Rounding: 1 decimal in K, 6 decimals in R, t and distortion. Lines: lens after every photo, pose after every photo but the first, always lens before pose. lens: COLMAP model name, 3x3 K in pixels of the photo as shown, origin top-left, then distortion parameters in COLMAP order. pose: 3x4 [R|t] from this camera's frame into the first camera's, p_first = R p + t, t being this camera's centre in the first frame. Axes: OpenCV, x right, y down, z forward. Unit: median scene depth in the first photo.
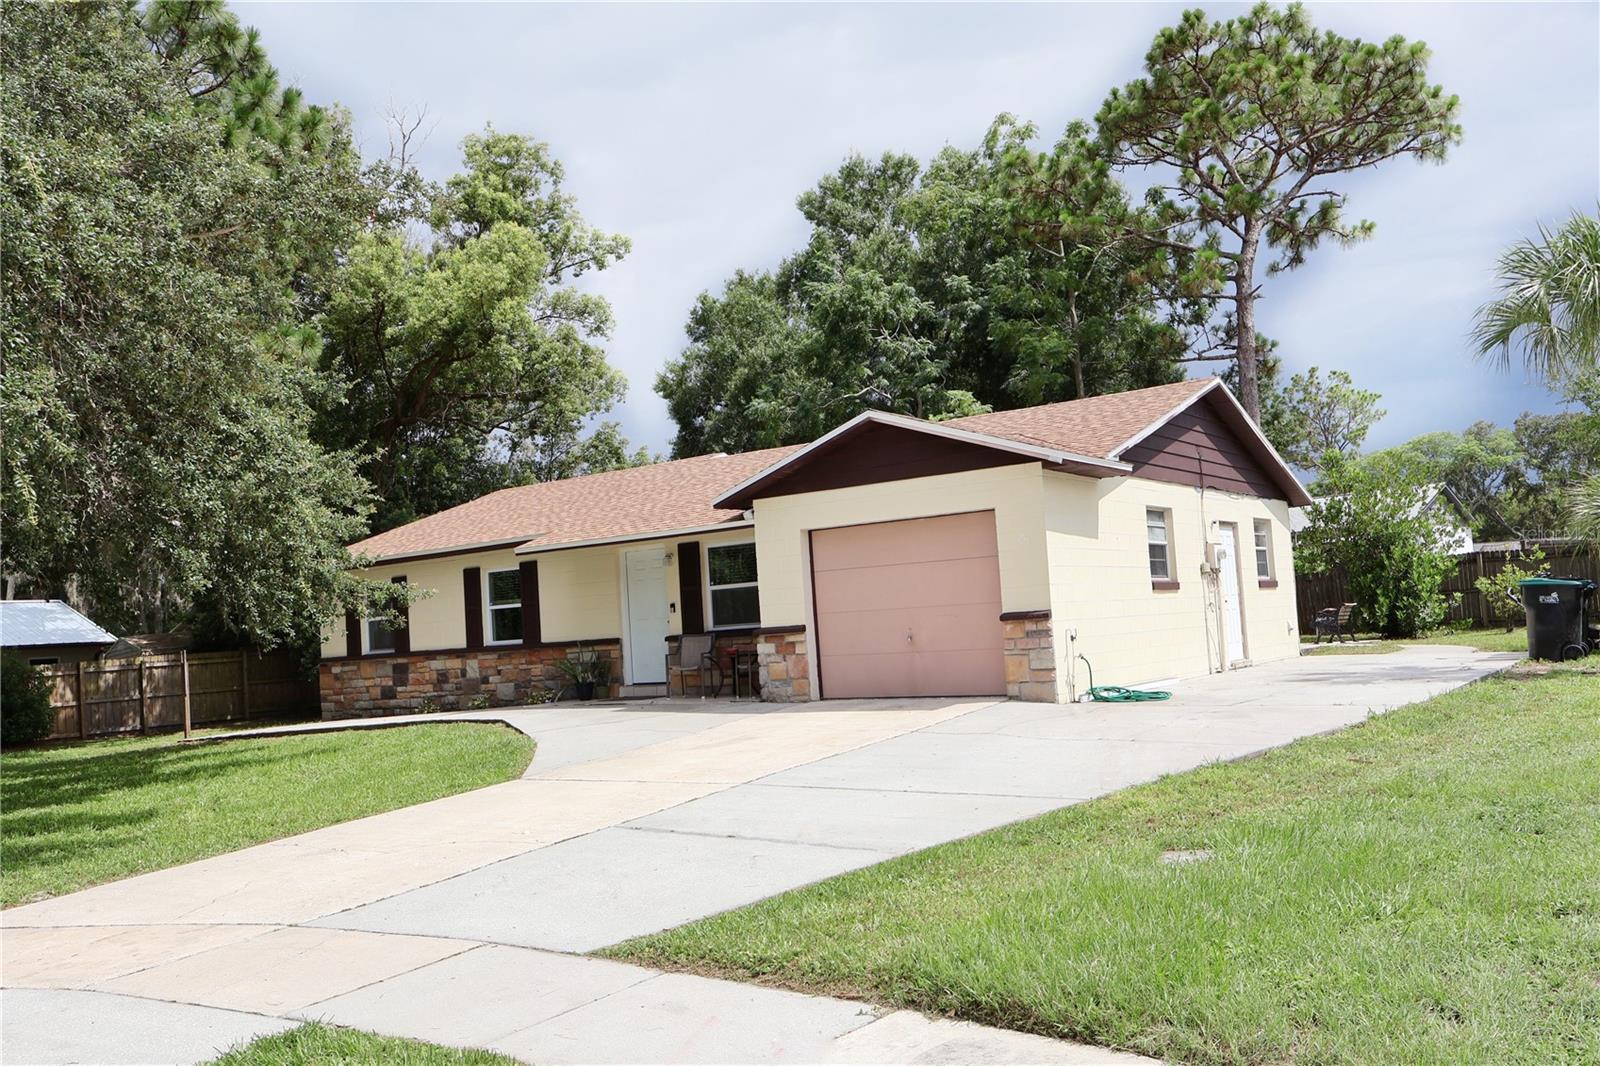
lens RADIAL K [[1389.2, 0, 800.0], [0, 1389.2, 533.0], [0, 0, 1]] dist [0.003494, -0.001687]
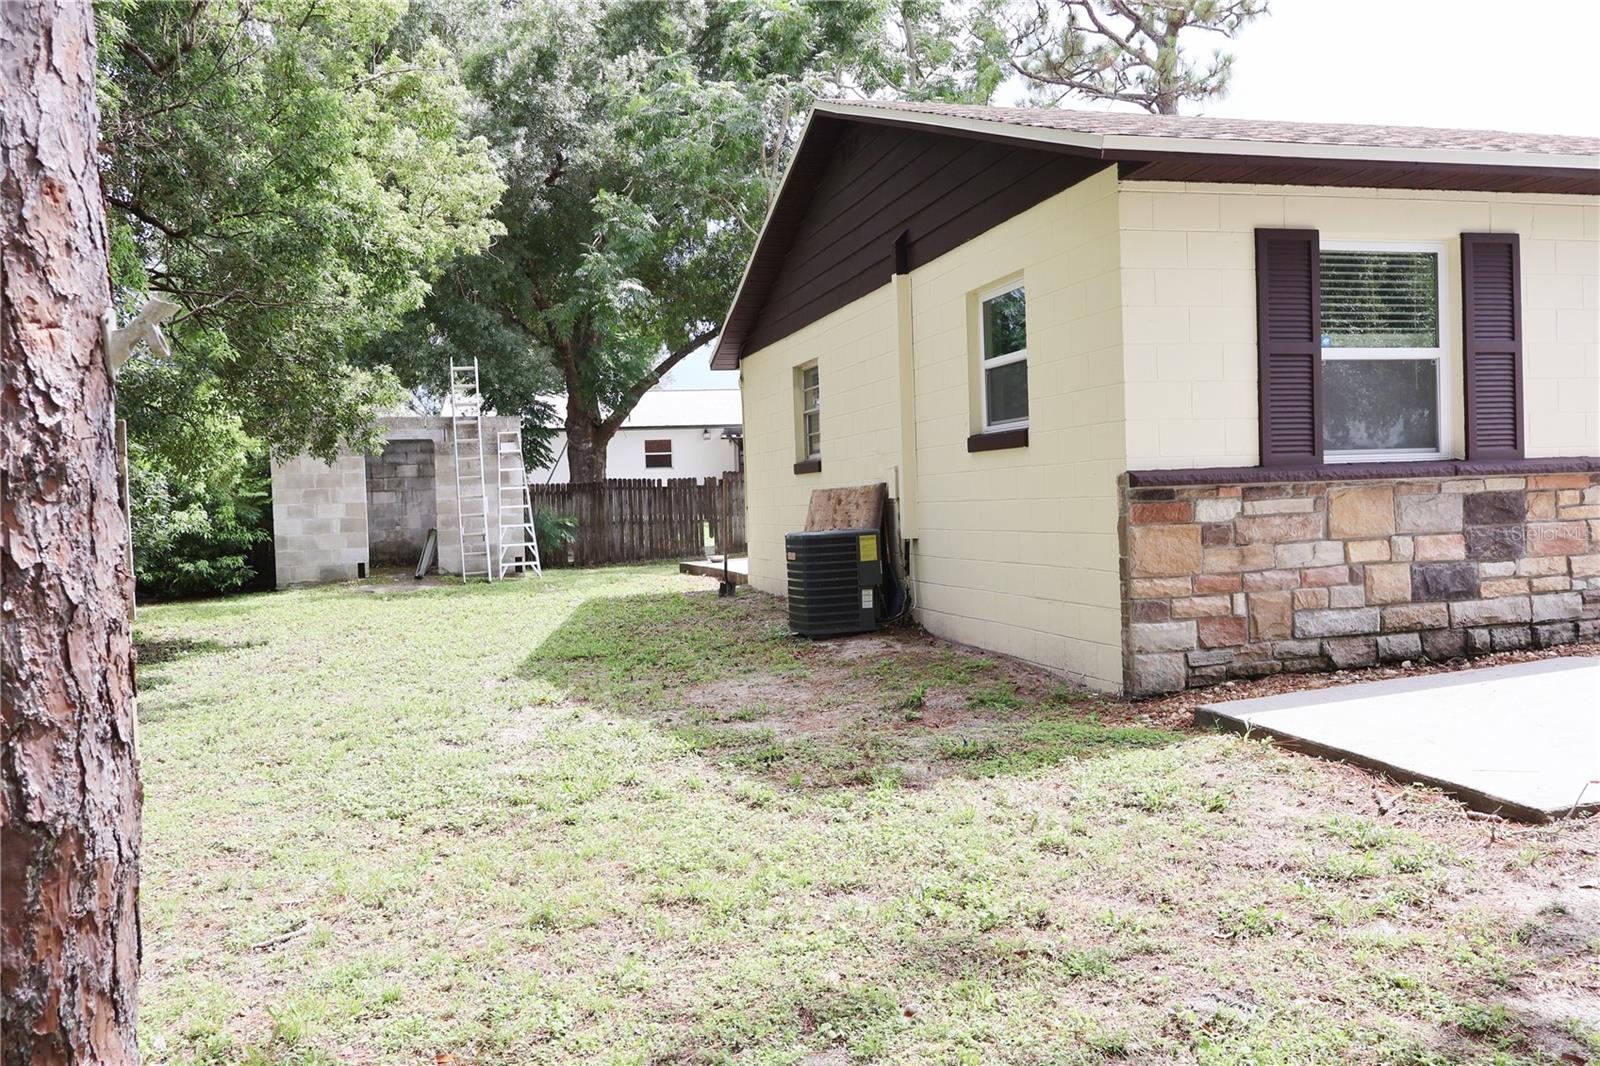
lens RADIAL K [[1389.2, 0, 800.0], [0, 1389.2, 533.0], [0, 0, 1]] dist [0.003494, -0.001687]
pose [[0.615872, 0.016568, 0.787672, -0.704332], [-0.066543, 0.997300, 0.031052, 0.112561], [-0.785031, -0.071539, 0.615311, 0.998634]]
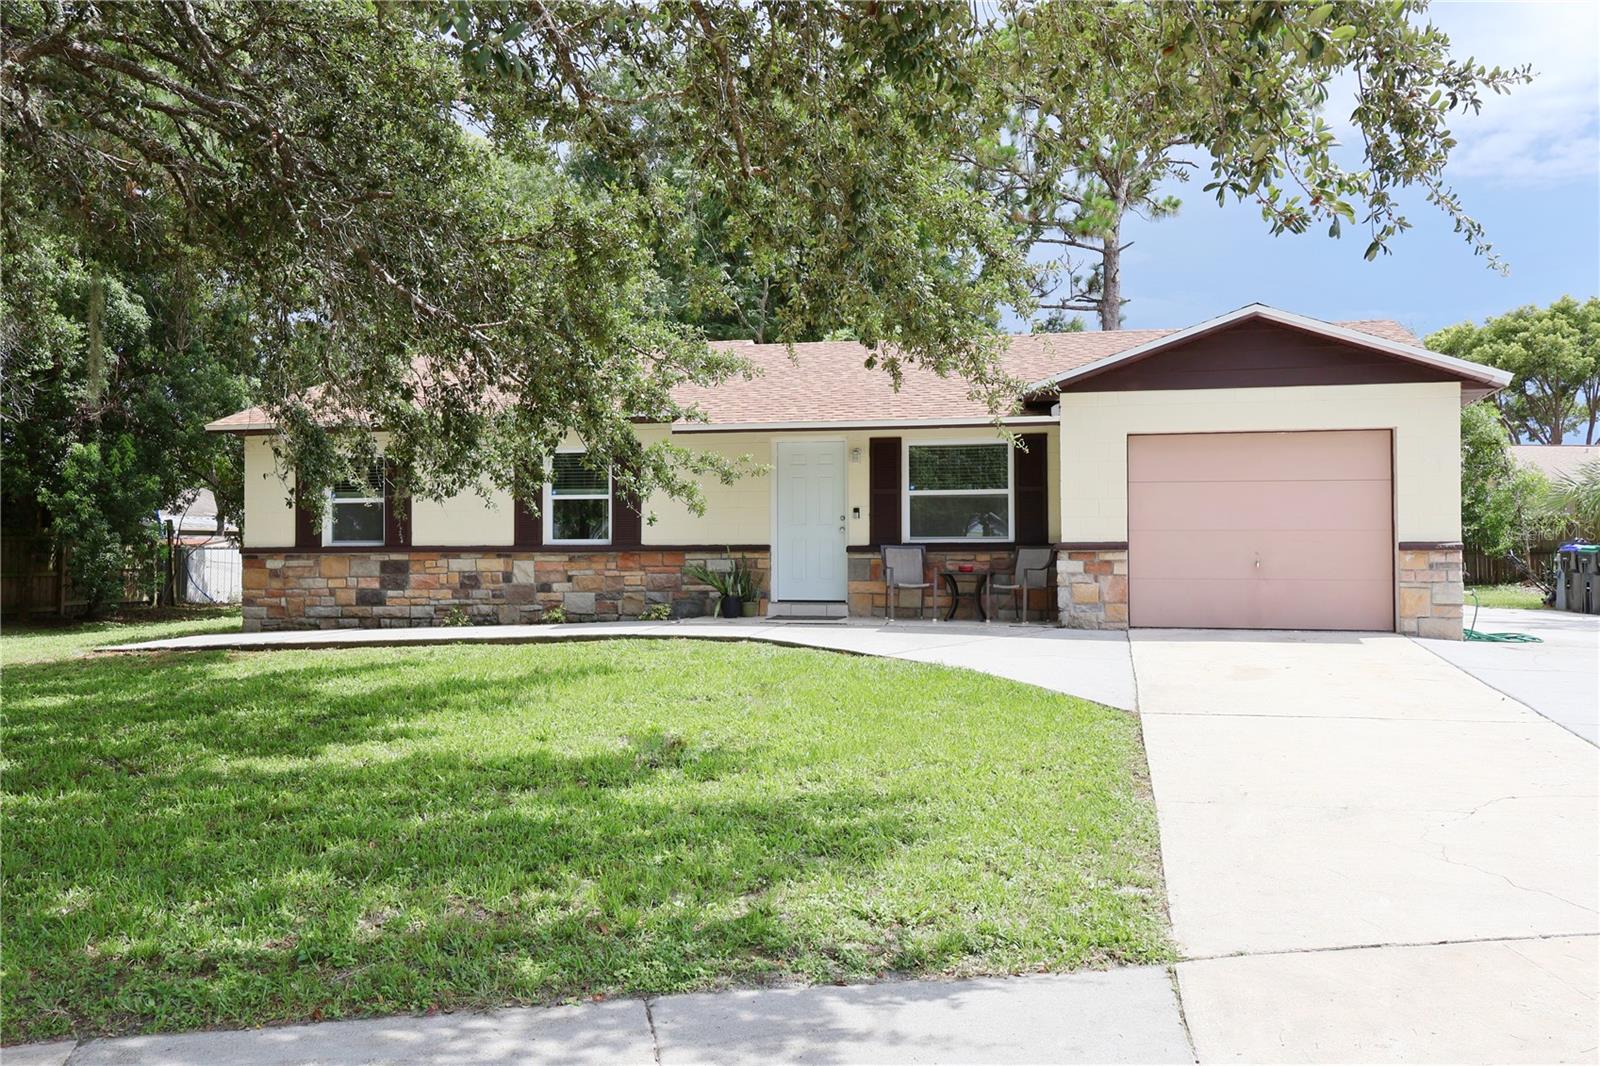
lens RADIAL K [[1389.2, 0, 800.0], [0, 1389.2, 533.0], [0, 0, 1]] dist [0.003494, -0.001687]
pose [[0.919977, 0.066921, 0.386219, -0.410290], [-0.082738, 0.996271, 0.024458, 0.044119], [-0.383142, -0.054456, 0.922083, 0.215041]]
